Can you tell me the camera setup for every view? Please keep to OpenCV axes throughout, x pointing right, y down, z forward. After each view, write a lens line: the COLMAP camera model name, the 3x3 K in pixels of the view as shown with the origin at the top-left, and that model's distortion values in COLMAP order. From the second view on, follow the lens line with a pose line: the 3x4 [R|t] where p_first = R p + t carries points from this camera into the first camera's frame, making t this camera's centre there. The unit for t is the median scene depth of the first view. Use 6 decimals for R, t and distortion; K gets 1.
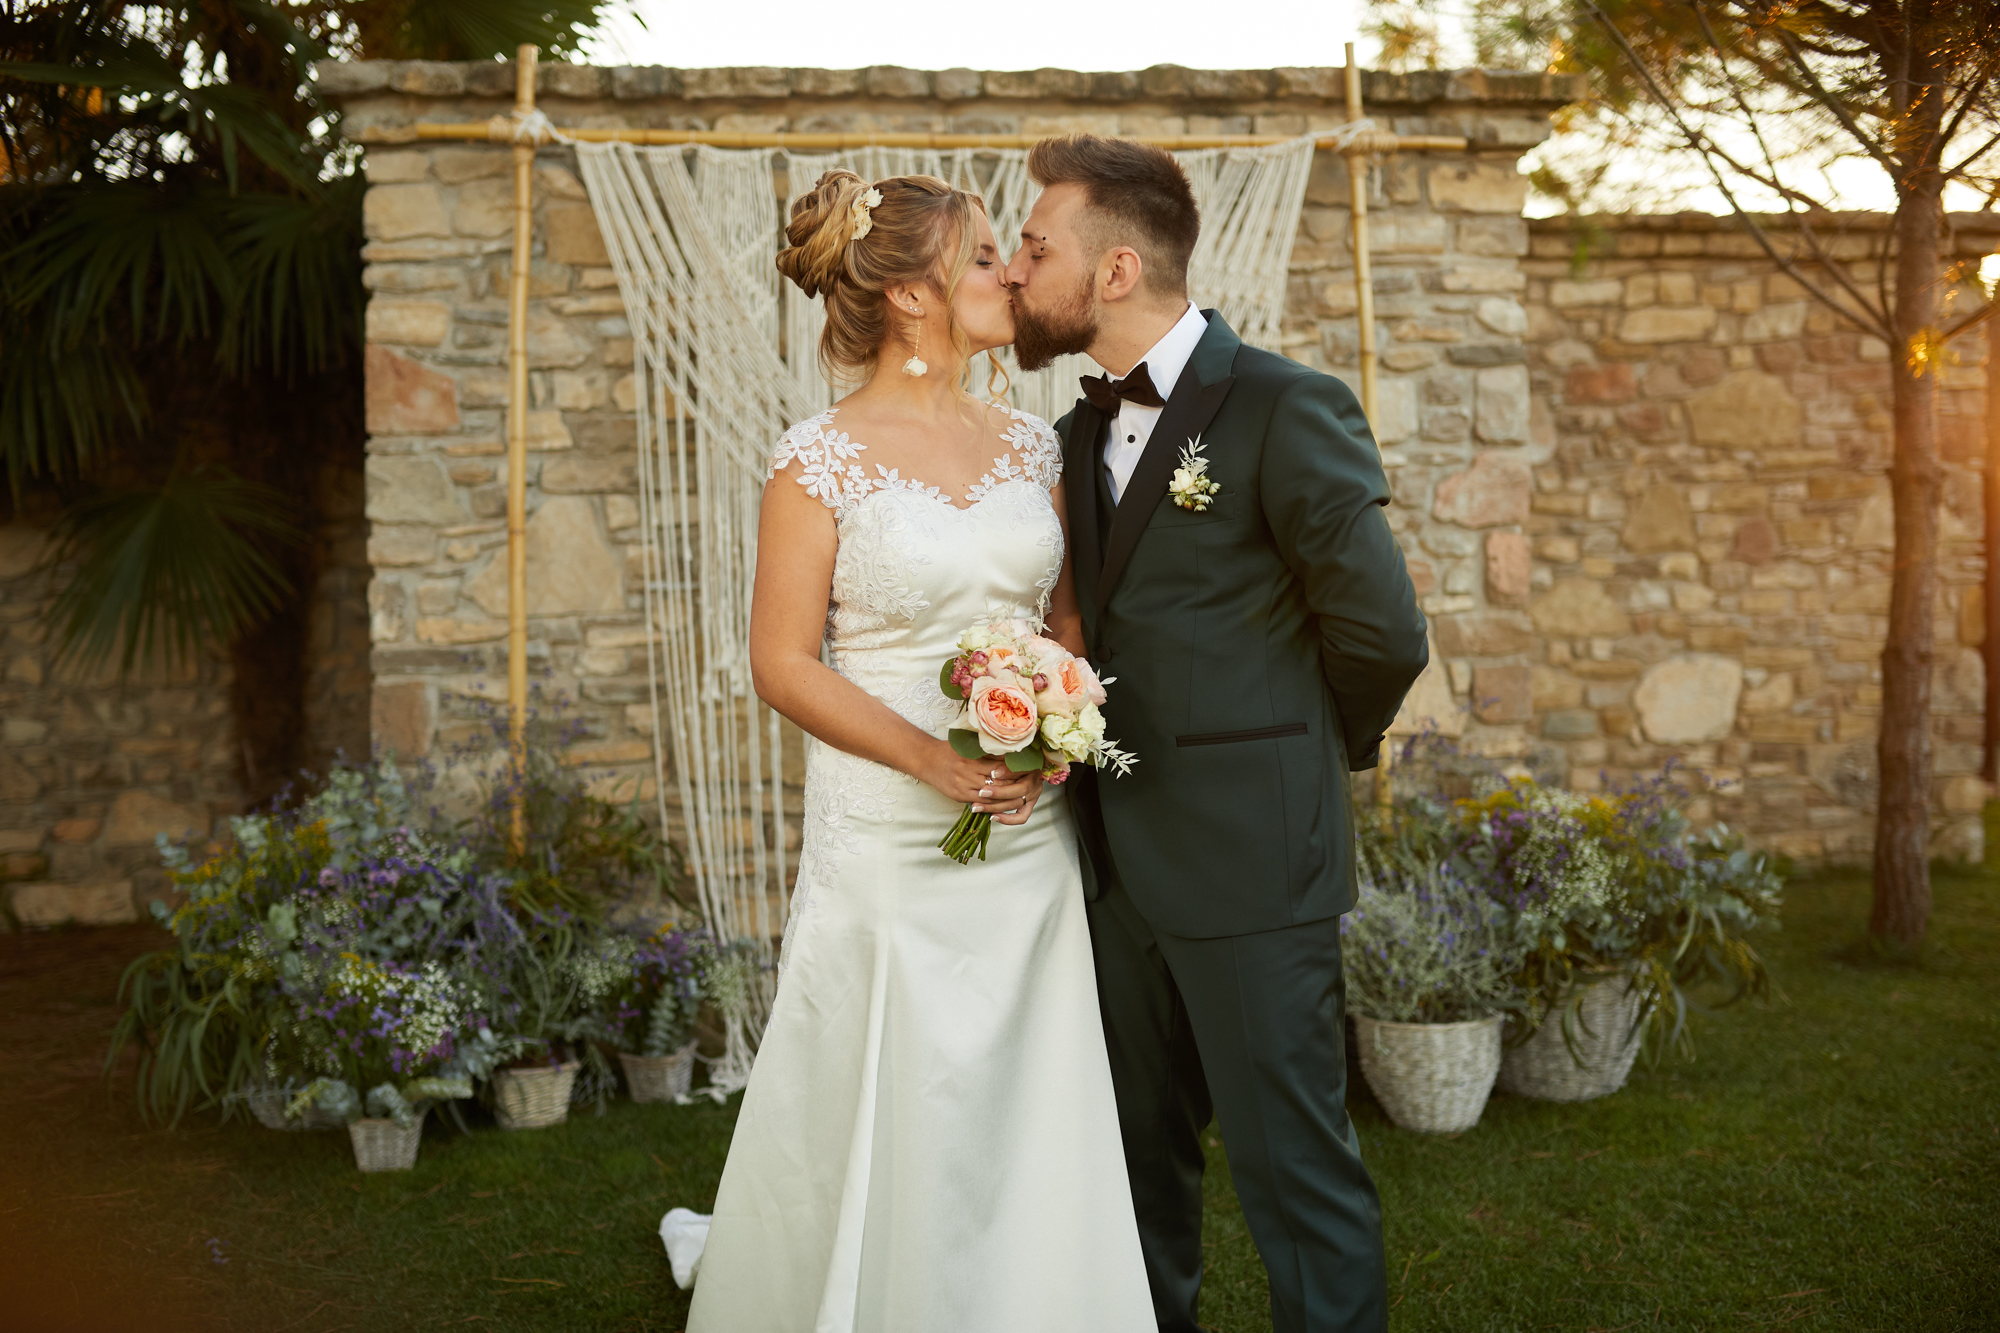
lens RADIAL K [[1912.7, 0, 1000.0], [0, 1912.7, 666.5], [0, 0, 1]] dist [-0.062833, 0.089594]
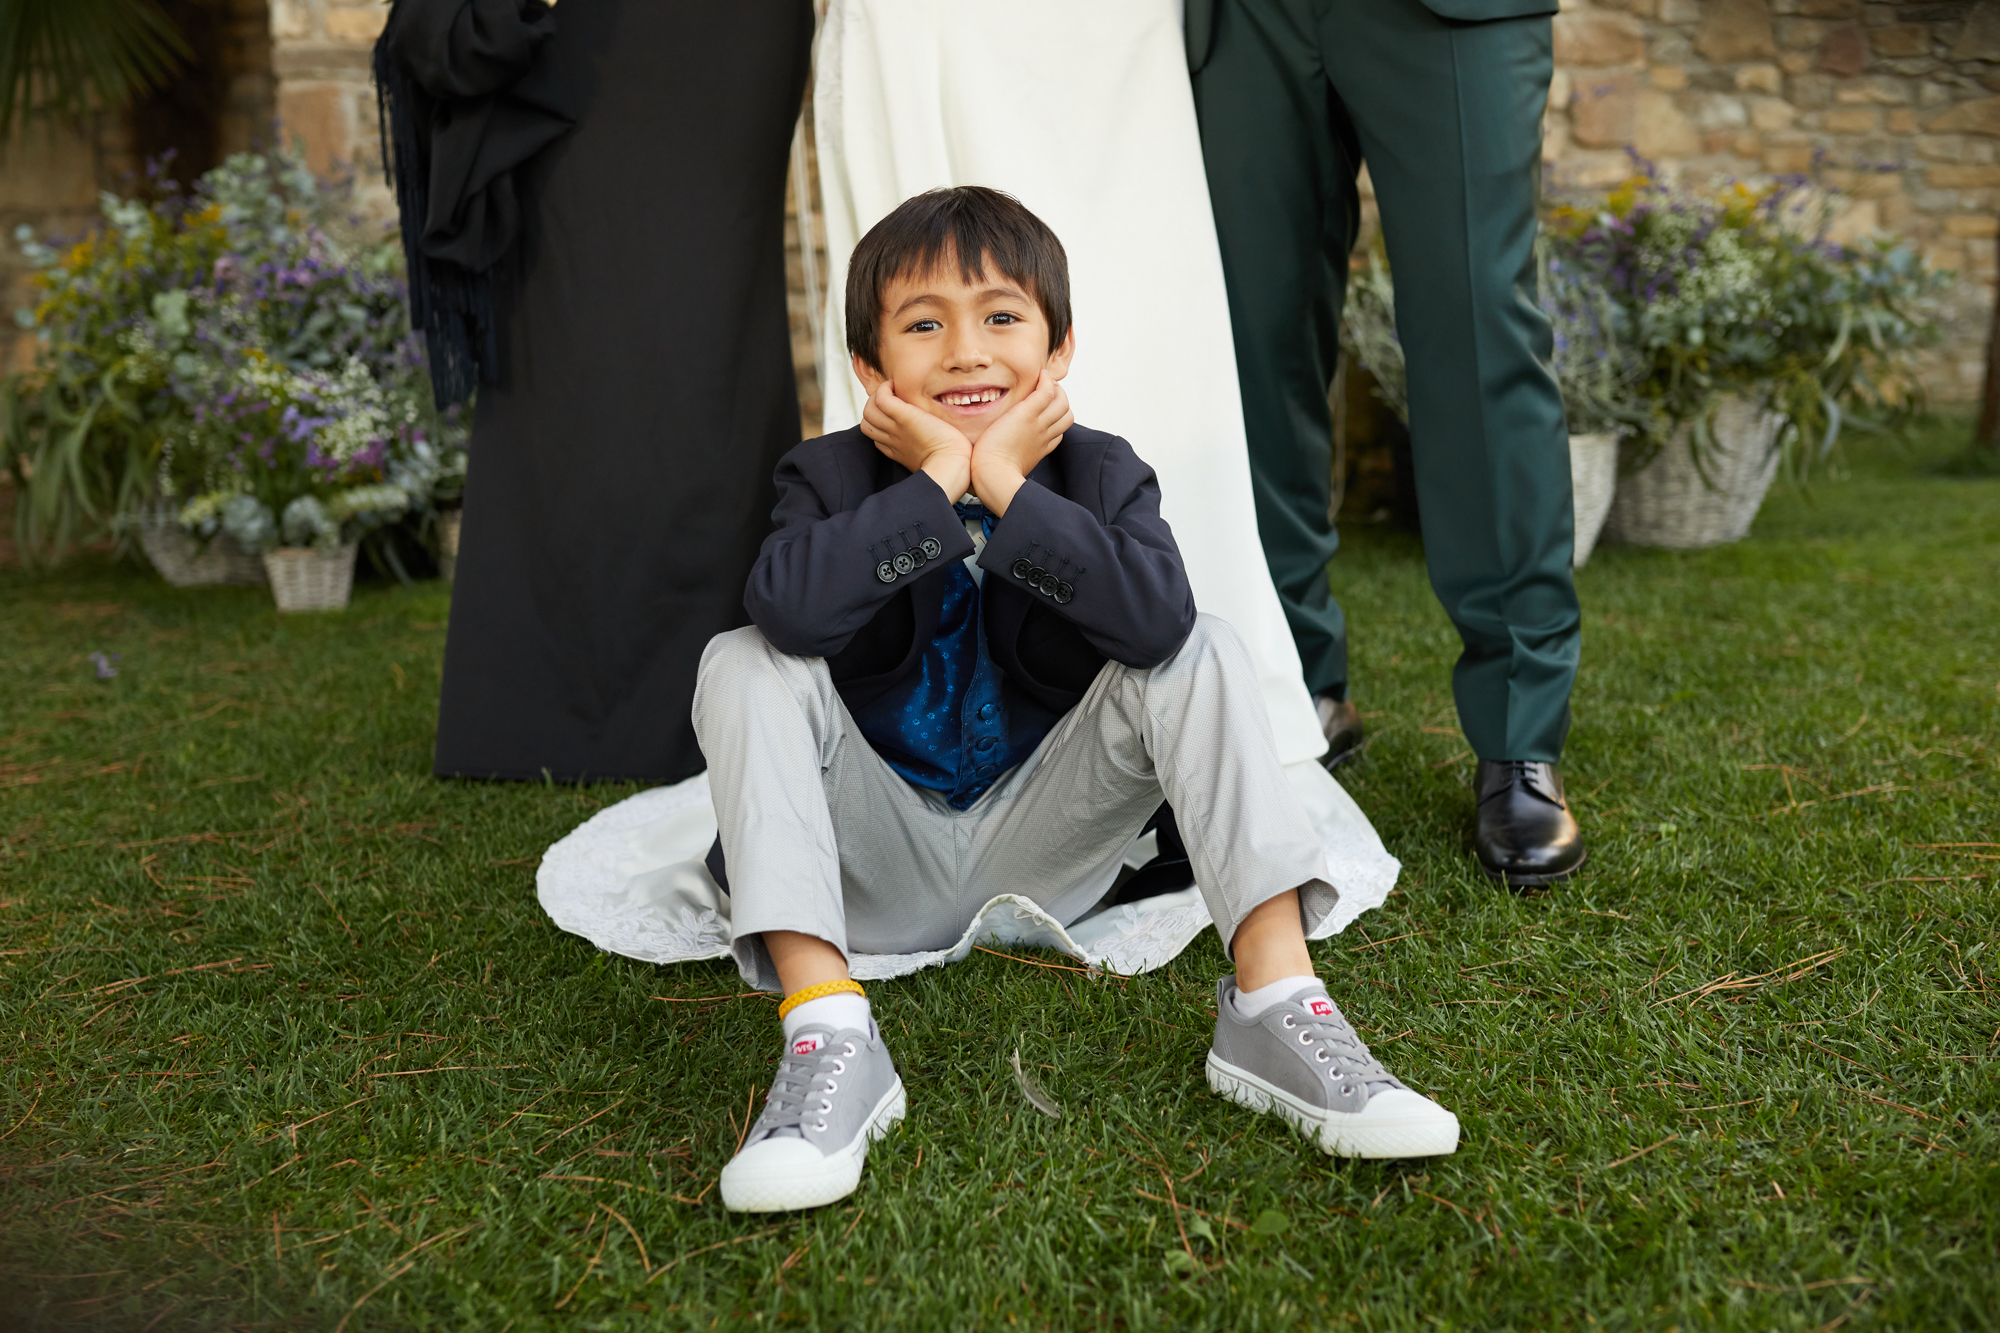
lens RADIAL K [[1912.7, 0, 1000.0], [0, 1912.7, 666.5], [0, 0, 1]] dist [-0.062833, 0.089594]
pose [[0.999884, -0.006662, 0.013716, -0.023533], [0.004579, 0.989177, 0.146655, 0.143060], [-0.014544, -0.146575, 0.989093, 0.129912]]
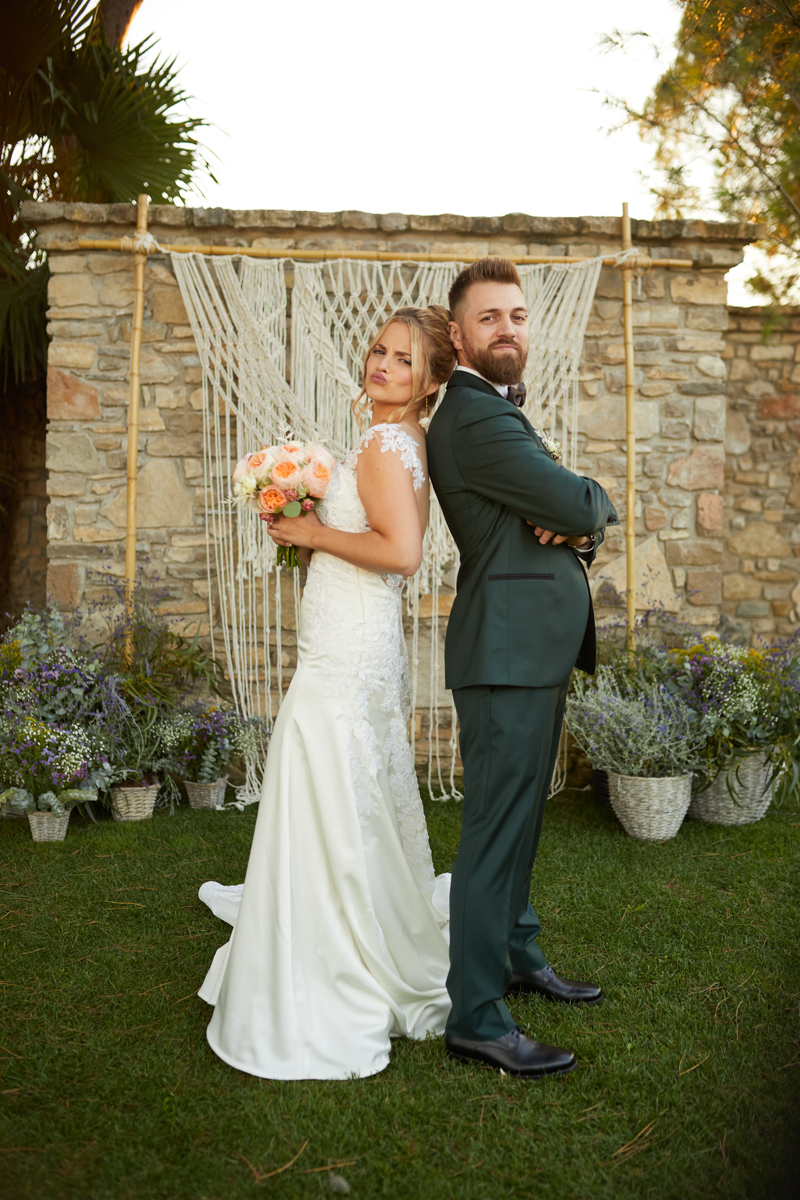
lens RADIAL K [[1147.6, 0, 400.0], [0, 1147.6, 600.0], [0, 0, 1]] dist [-0.062833, 0.089594]
pose [[0.999290, 0.028016, -0.025179, 0.018472], [-0.027301, 0.999226, 0.028324, 0.003482], [0.025953, -0.027617, 0.999282, -0.032930]]
